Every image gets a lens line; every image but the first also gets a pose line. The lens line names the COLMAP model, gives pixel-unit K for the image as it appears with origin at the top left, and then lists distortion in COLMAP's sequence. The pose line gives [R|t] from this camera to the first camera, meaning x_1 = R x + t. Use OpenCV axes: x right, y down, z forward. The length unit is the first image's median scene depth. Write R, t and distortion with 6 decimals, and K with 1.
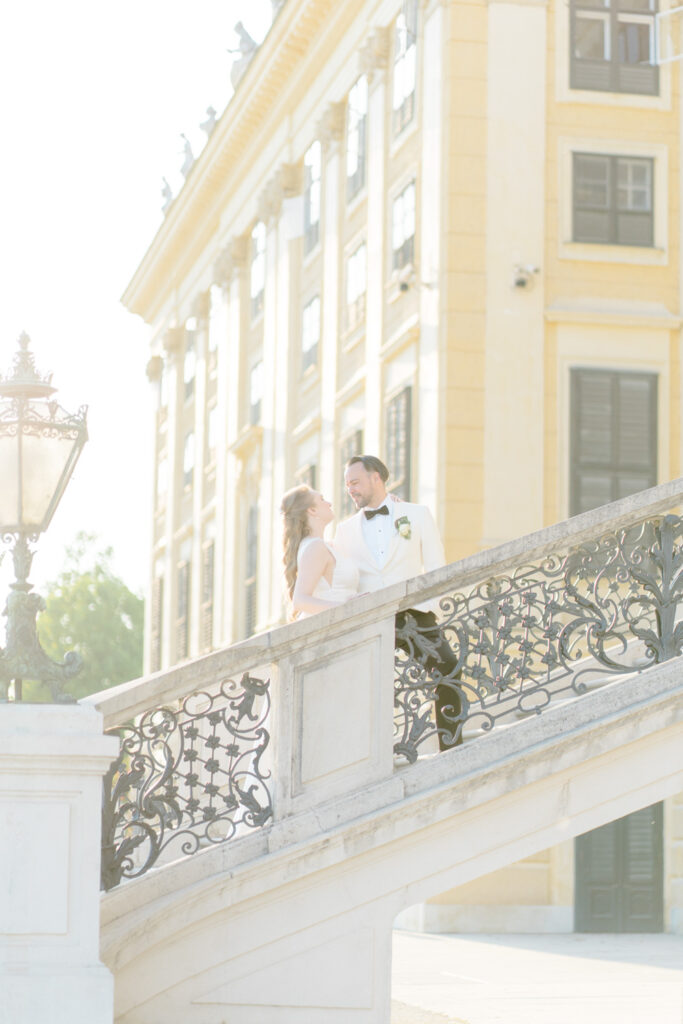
lens RADIAL K [[2672.8, 0, 341.5], [0, 2672.8, 512.0], [0, 0, 1]] dist [-0.009007, 0.132908]
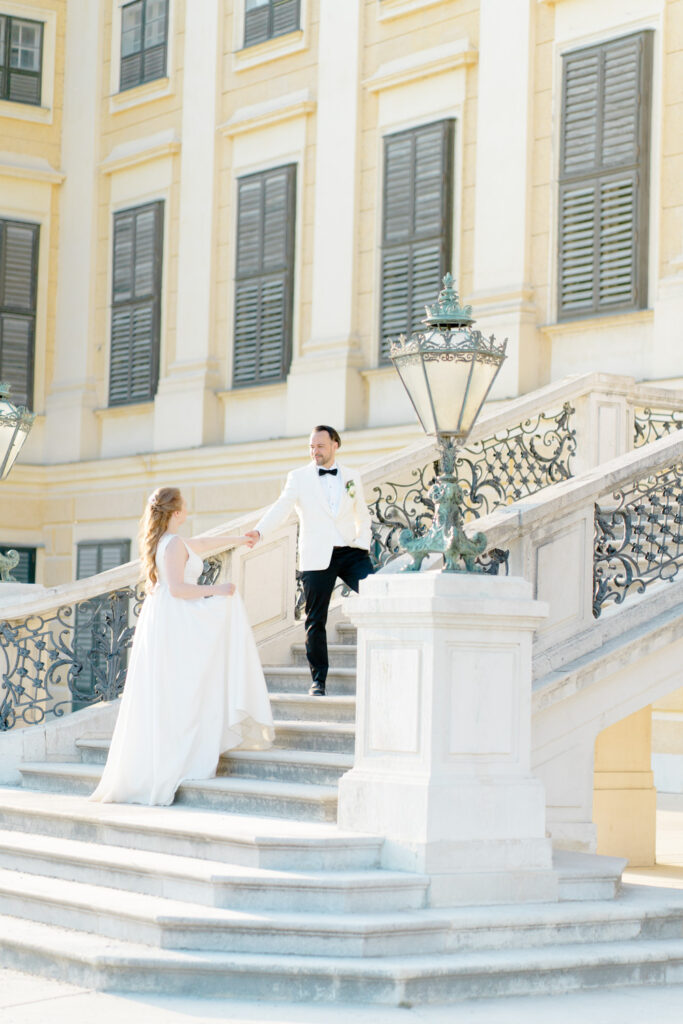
lens RADIAL K [[2672.8, 0, 341.5], [0, 2672.8, 512.0], [0, 0, 1]] dist [-0.009007, 0.132908]
pose [[0.902087, 0.032050, 0.430363, -0.640947], [-0.064869, 0.995978, 0.061800, -0.028473], [-0.426651, -0.083666, 0.900538, -0.102646]]
